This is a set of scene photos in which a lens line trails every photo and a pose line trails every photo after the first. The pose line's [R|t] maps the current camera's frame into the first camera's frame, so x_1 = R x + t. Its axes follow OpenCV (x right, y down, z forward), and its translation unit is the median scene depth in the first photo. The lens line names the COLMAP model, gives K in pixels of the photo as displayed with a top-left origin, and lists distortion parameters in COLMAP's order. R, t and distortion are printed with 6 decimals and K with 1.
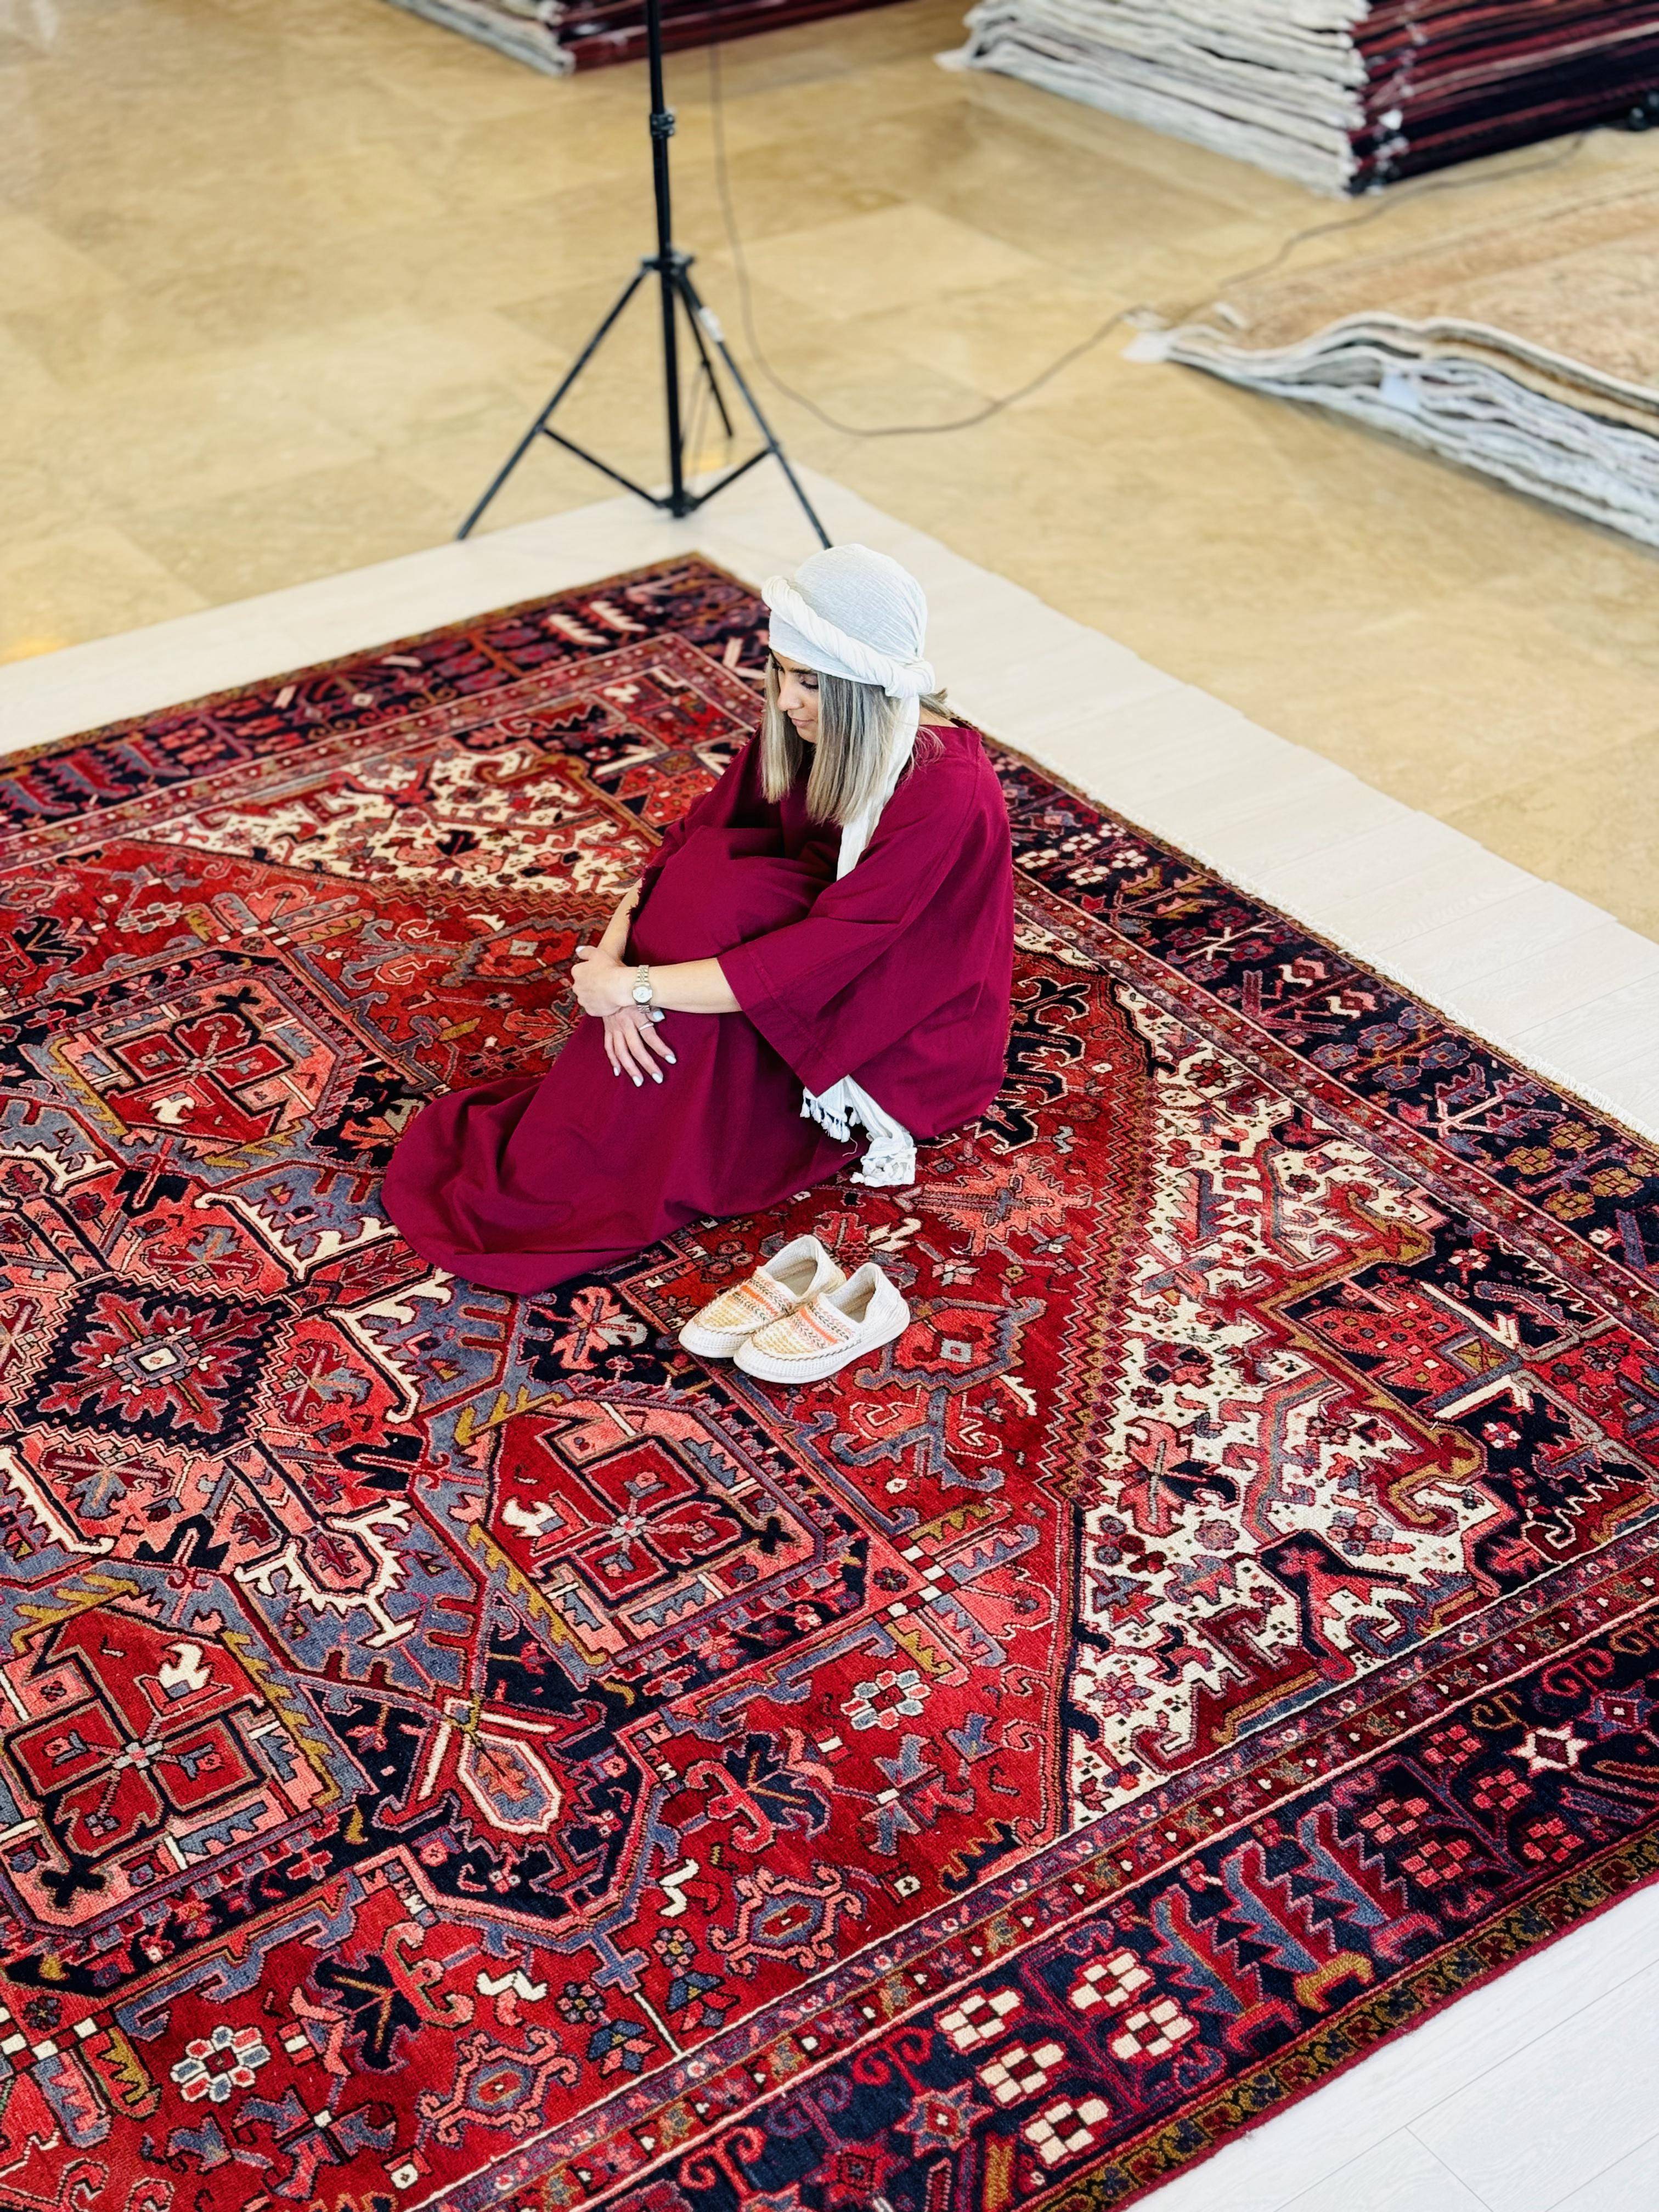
lens RADIAL K [[3123.8, 0, 852.1], [0, 3123.8, 1093.3], [0, 0, 1]] dist [0.123867, 0.120300]
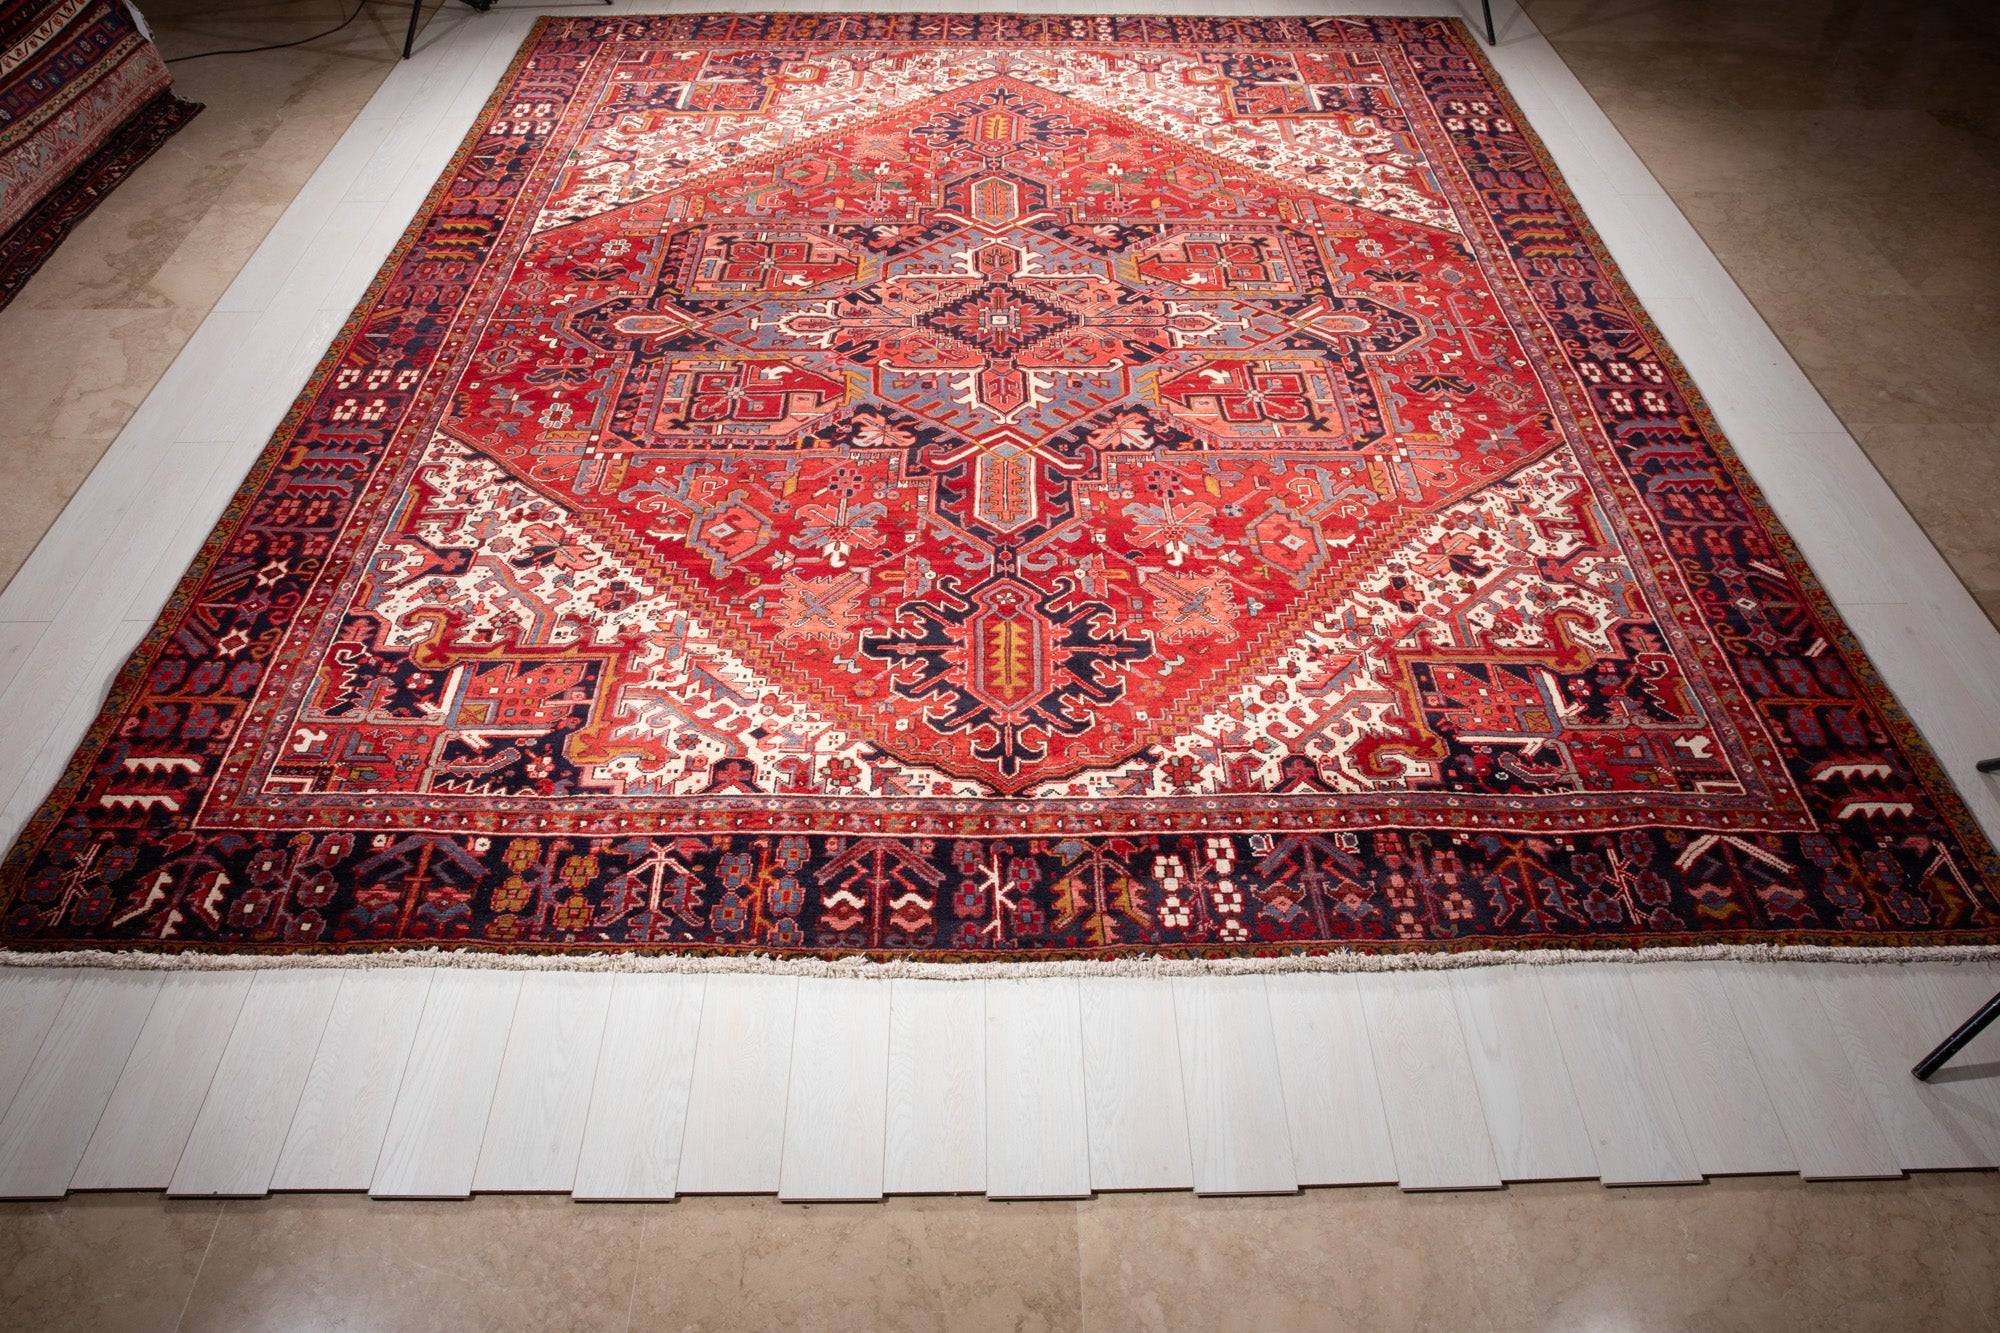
lens RADIAL K [[1482.7, 0, 1003.5], [0, 1482.7, 664.4], [0, 0, 1]] dist [-0.136706, 0.163118]
pose [[-0.568294, 0.577872, -0.585752, 0.444575], [-0.455838, 0.371549, 0.808803, -0.585261], [0.685021, 0.726646, 0.052267, 1.122264]]
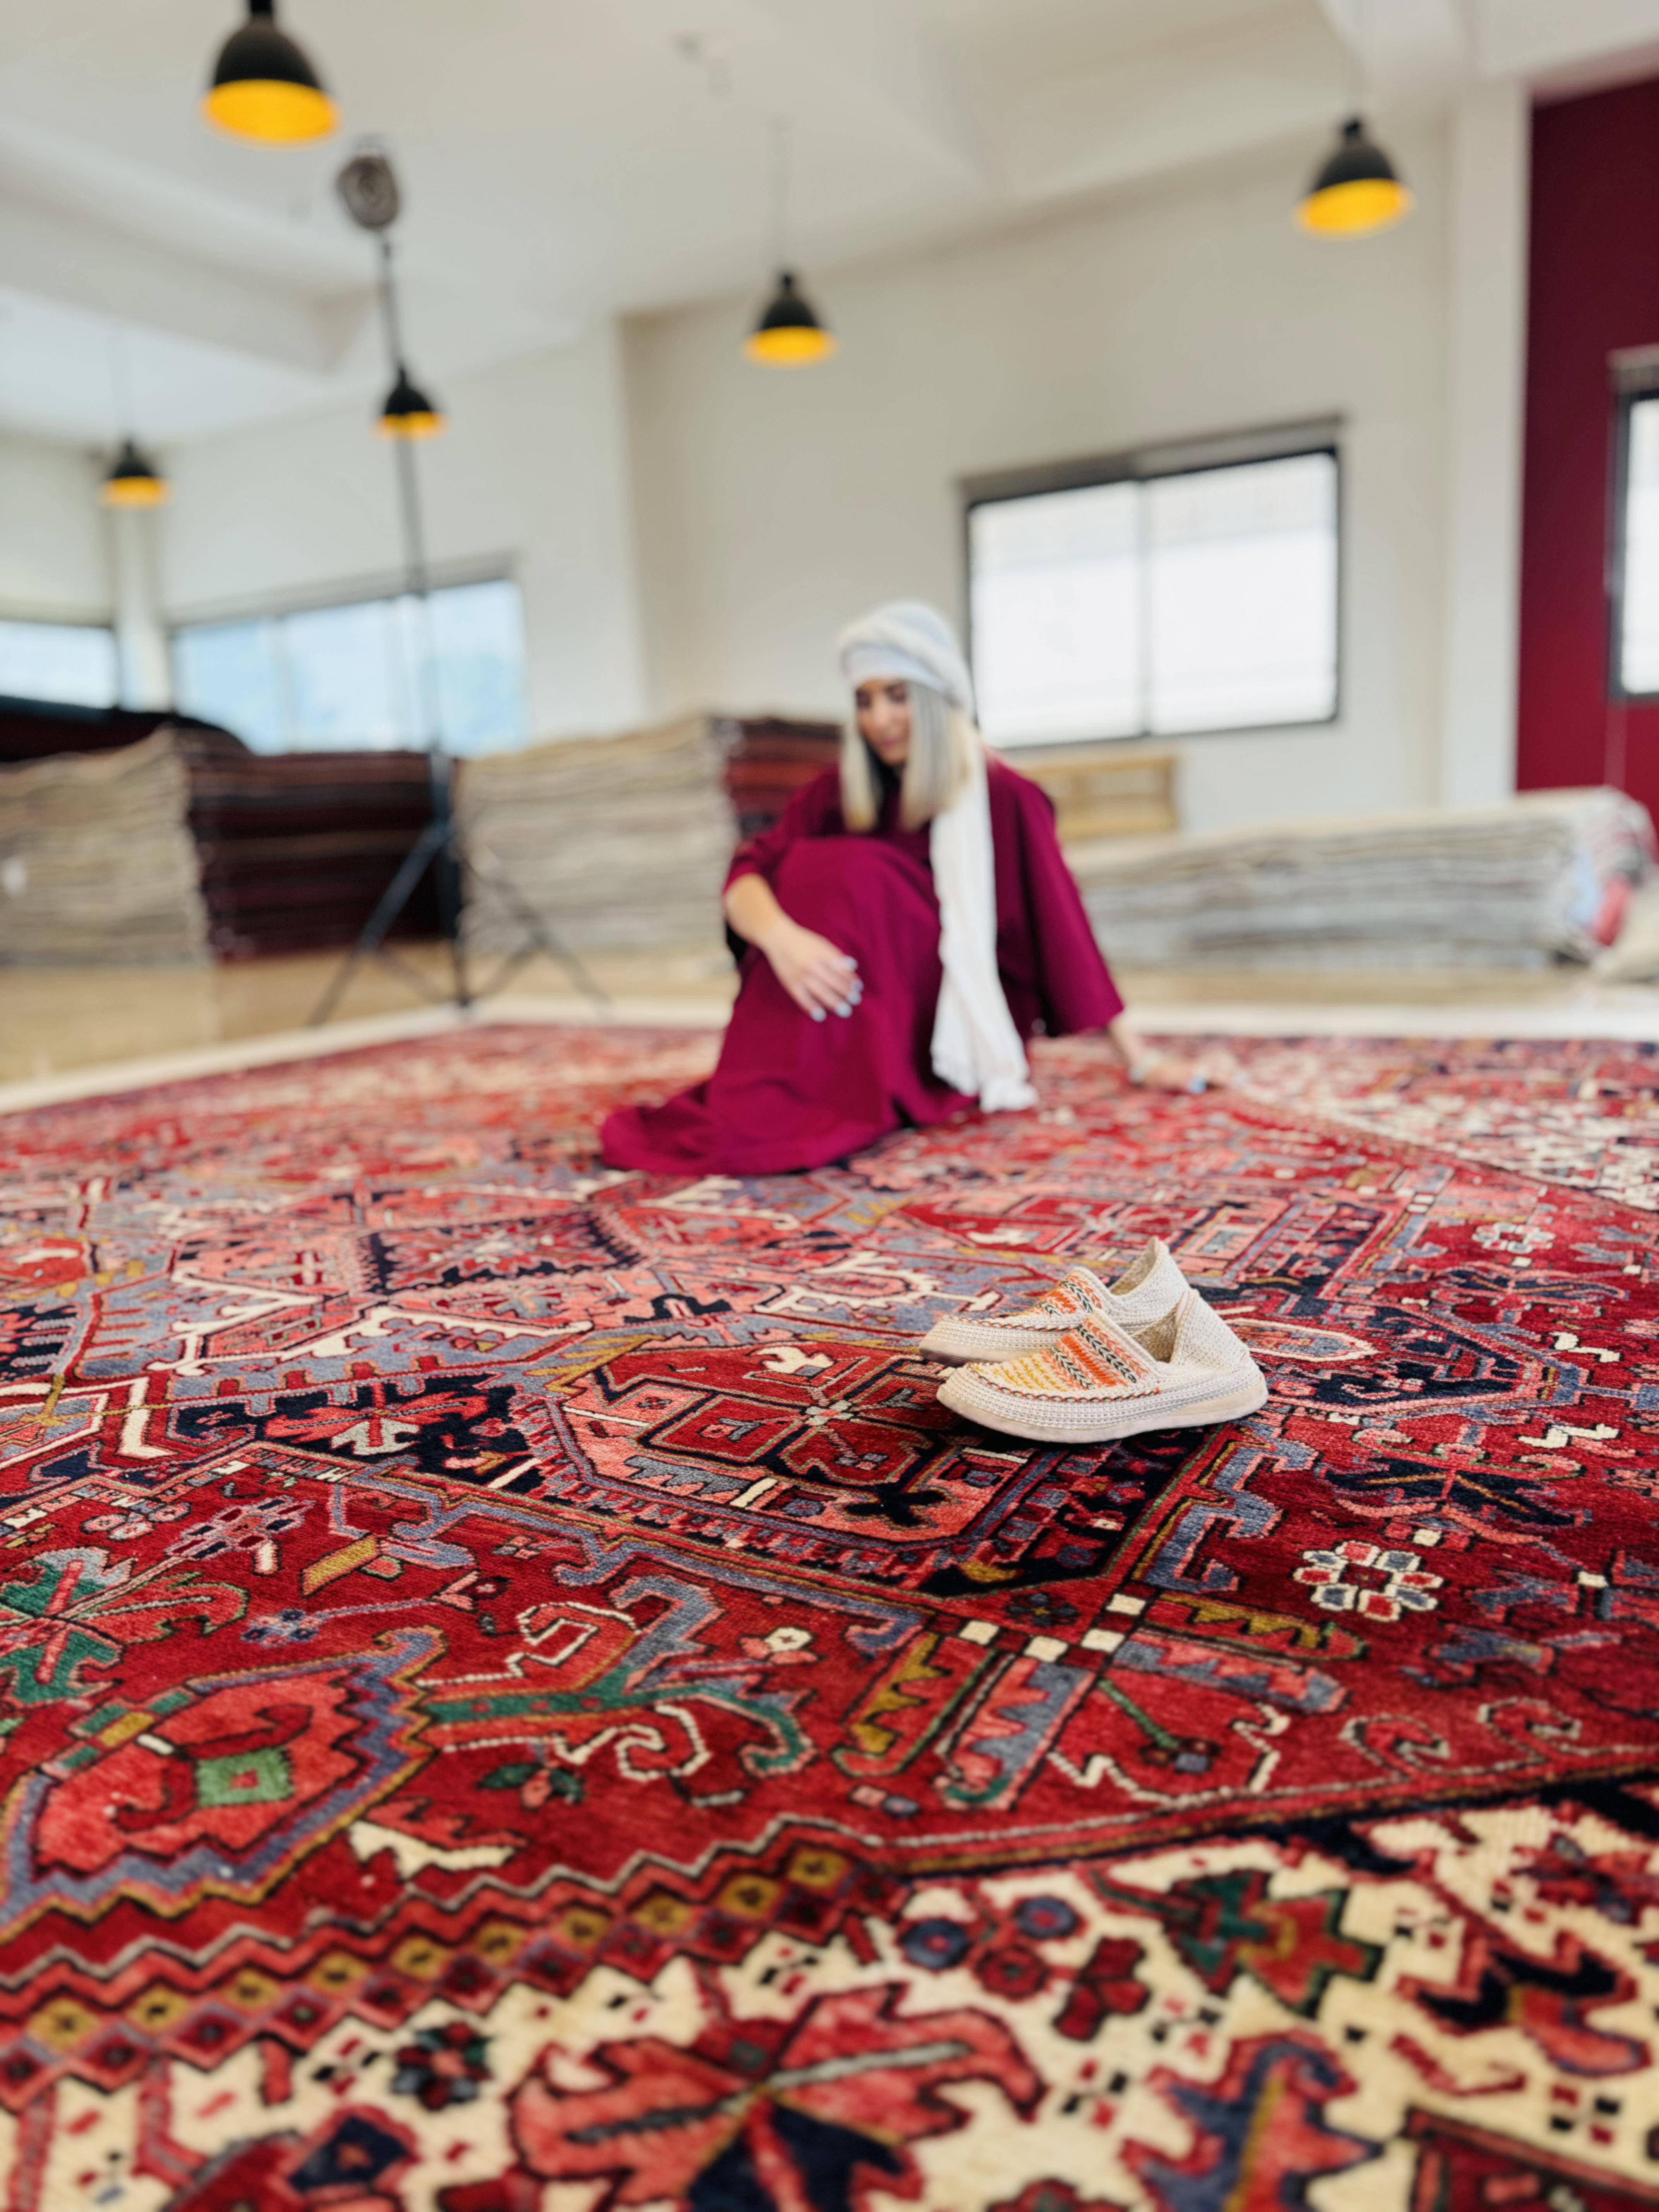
lens RADIAL K [[1548.5, 0, 824.3], [0, 1548.5, 1115.7], [0, 0, 1]] dist [0.105767, -0.161931]
pose [[0.904157, -0.112466, 0.412130, -0.318084], [0.273203, 0.893881, -0.355438, 0.238618], [-0.328420, 0.433967, 0.838935, 0.583874]]
